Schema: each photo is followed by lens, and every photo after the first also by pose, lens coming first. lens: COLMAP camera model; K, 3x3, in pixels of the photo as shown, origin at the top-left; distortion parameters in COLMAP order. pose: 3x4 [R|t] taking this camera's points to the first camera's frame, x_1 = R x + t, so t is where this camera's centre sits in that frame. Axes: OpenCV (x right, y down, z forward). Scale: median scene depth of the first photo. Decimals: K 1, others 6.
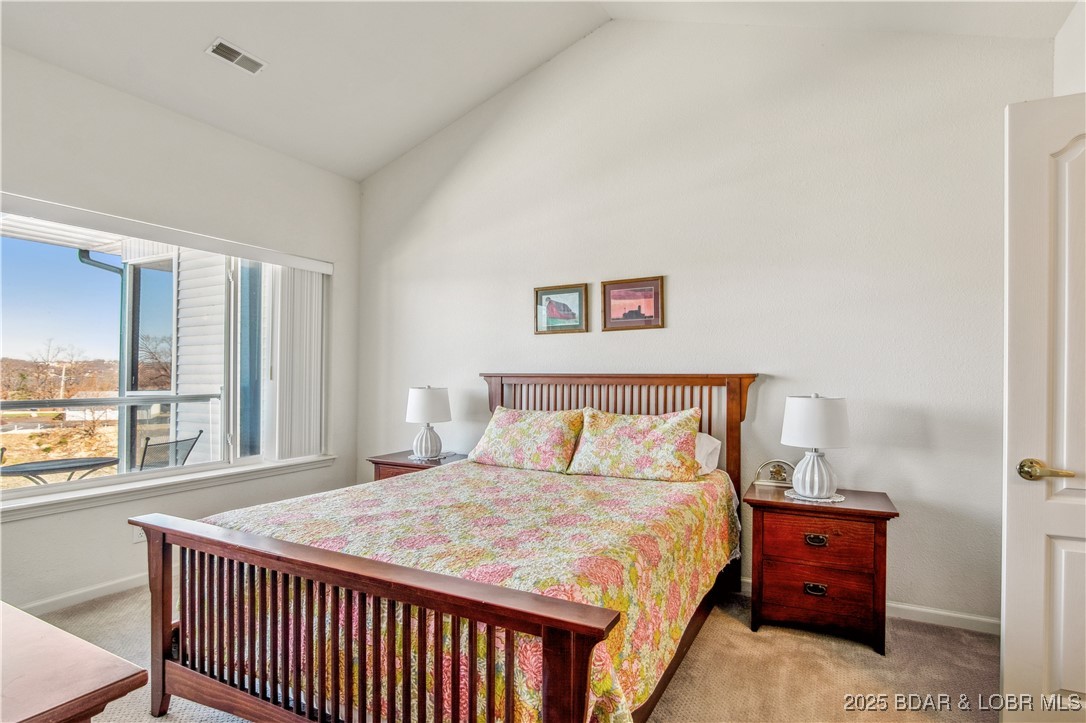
lens RADIAL K [[537.8, 0, 549.1], [0, 537.8, 372.0], [0, 0, 1]] dist [-0.005671, -0.005319]
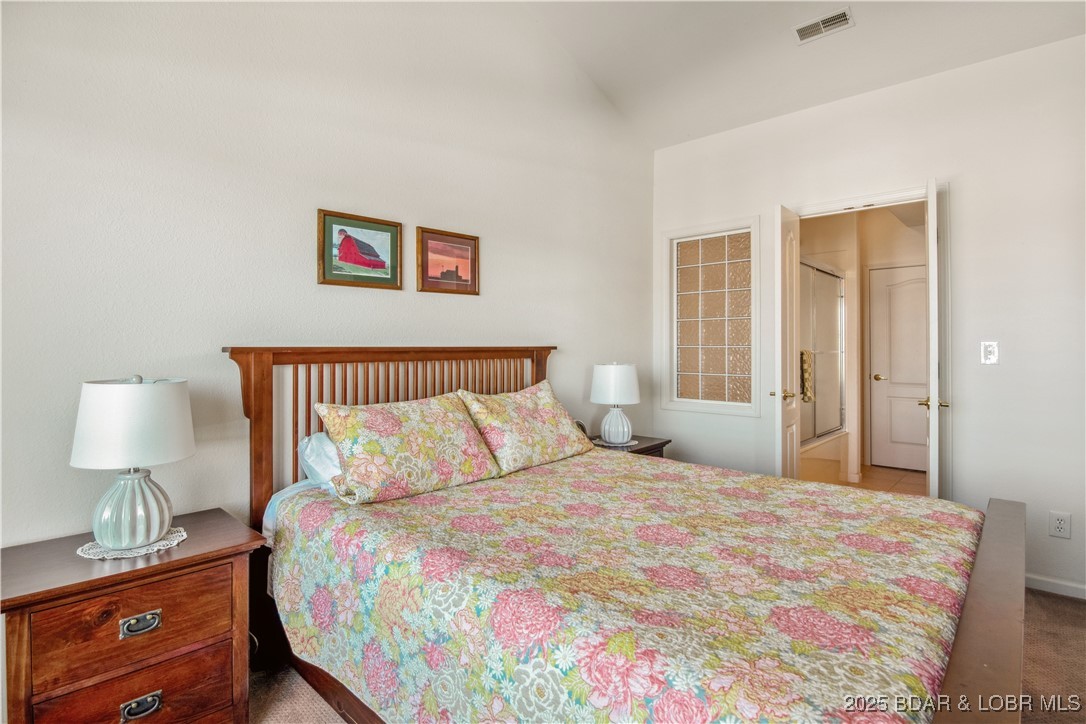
lens RADIAL K [[537.8, 0, 534.6], [0, 537.8, 352.5], [0, 0, 1]] dist [-0.005671, -0.005319]
pose [[0.279635, -0.013469, 0.960012, -0.601976], [-0.000072, 0.999901, 0.014050, 0.000624], [-0.960106, -0.003998, 0.279607, 0.643060]]
